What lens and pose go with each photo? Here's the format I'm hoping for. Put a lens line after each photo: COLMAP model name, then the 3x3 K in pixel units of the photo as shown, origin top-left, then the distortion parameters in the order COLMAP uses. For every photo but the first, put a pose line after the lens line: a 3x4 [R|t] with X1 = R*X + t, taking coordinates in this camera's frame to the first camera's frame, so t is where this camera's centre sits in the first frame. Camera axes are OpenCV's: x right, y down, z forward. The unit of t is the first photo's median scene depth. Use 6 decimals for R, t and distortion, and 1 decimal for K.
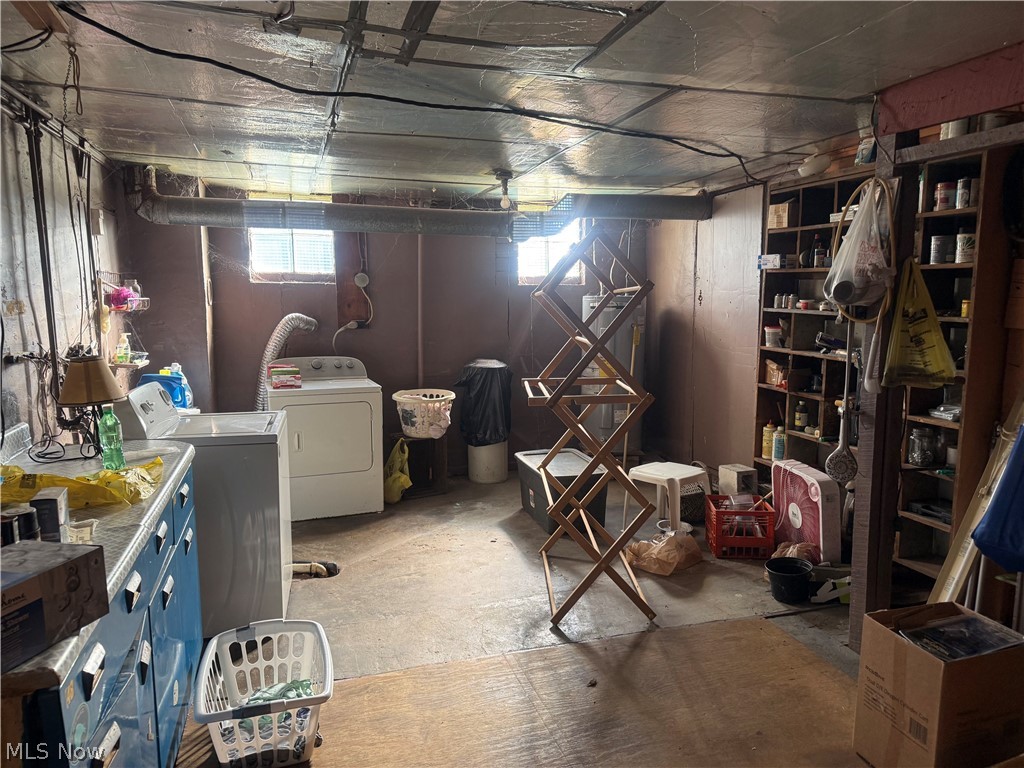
lens RADIAL K [[742.0, 0, 511.5], [0, 742.0, 399.1], [0, 0, 1]] dist [0.275224, -0.484263]
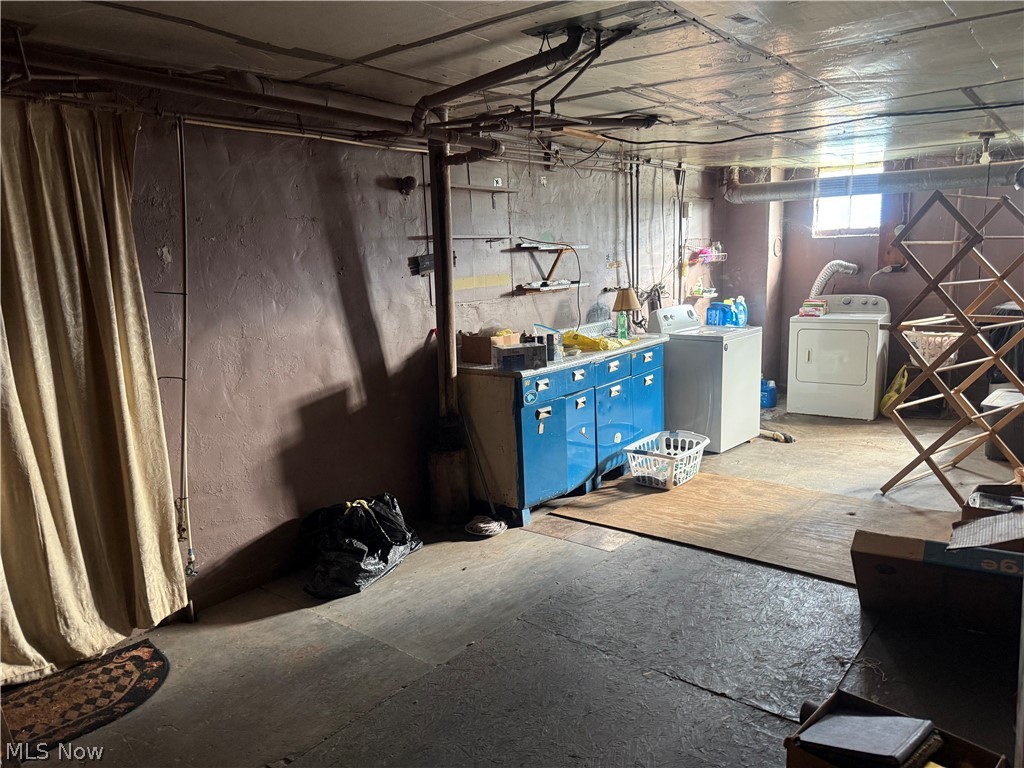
lens RADIAL K [[742.0, 0, 511.5], [0, 742.0, 399.1], [0, 0, 1]] dist [0.275224, -0.484263]
pose [[0.579027, 0.144241, -0.802448, 0.521789], [-0.086196, 0.989540, 0.115674, 0.019323], [0.810739, 0.002189, 0.585403, -0.245305]]
